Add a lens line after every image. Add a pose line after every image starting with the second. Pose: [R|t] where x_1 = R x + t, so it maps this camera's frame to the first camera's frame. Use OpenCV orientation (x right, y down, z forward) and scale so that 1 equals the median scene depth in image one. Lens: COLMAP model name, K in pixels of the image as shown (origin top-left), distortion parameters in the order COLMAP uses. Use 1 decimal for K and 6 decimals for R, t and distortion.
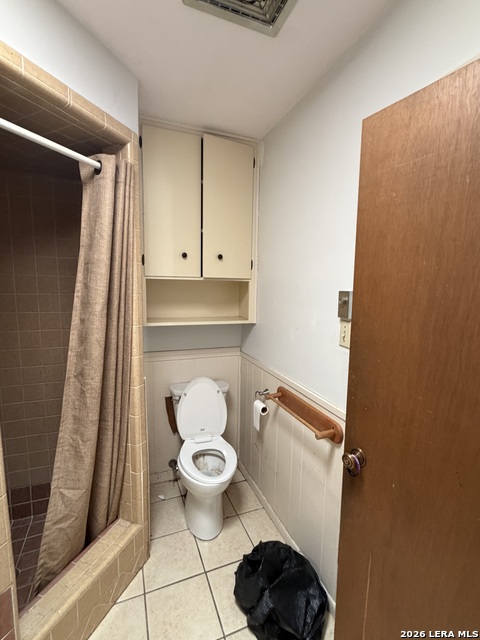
lens RADIAL K [[296.6, 0, 240.4], [0, 296.6, 317.6], [0, 0, 1]] dist [0.000467, 0.001287]
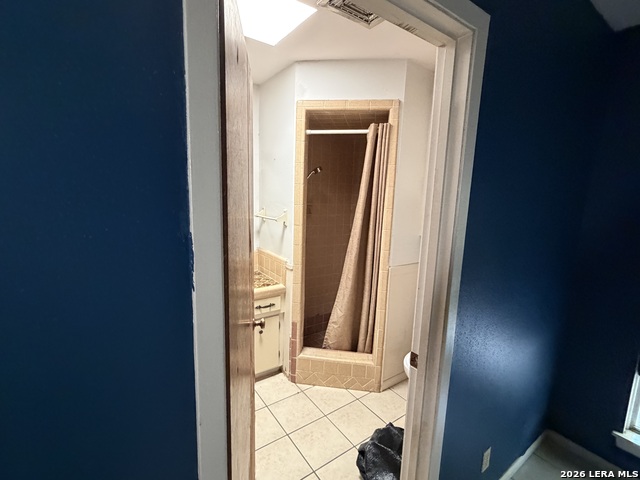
lens RADIAL K [[296.6, 0, 319.7], [0, 296.6, 239.9], [0, 0, 1]] dist [0.000467, 0.001287]
pose [[0.236318, 0.137726, -0.961865, 1.164357], [-0.140617, 0.984331, 0.106395, -0.047119], [0.961447, 0.110112, 0.251982, 0.356417]]
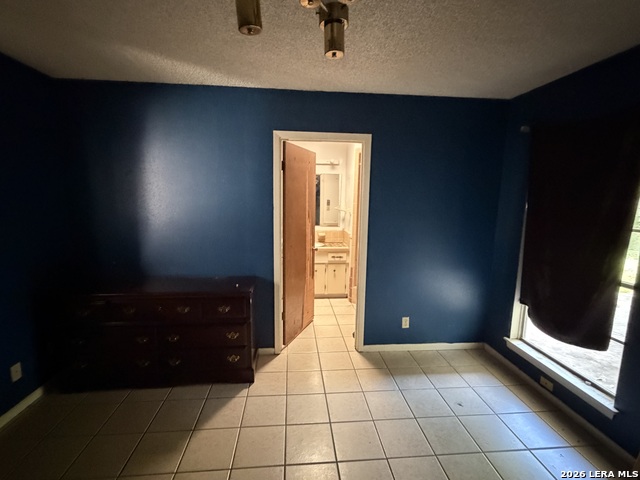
lens RADIAL K [[296.6, 0, 319.4], [0, 296.6, 240.7], [0, 0, 1]] dist [0.000467, 0.001287]
pose [[-0.275312, 0.118007, -0.954085, 2.557185], [-0.135081, 0.977843, 0.159925, -0.104795], [0.951817, 0.172908, -0.253272, 1.101972]]
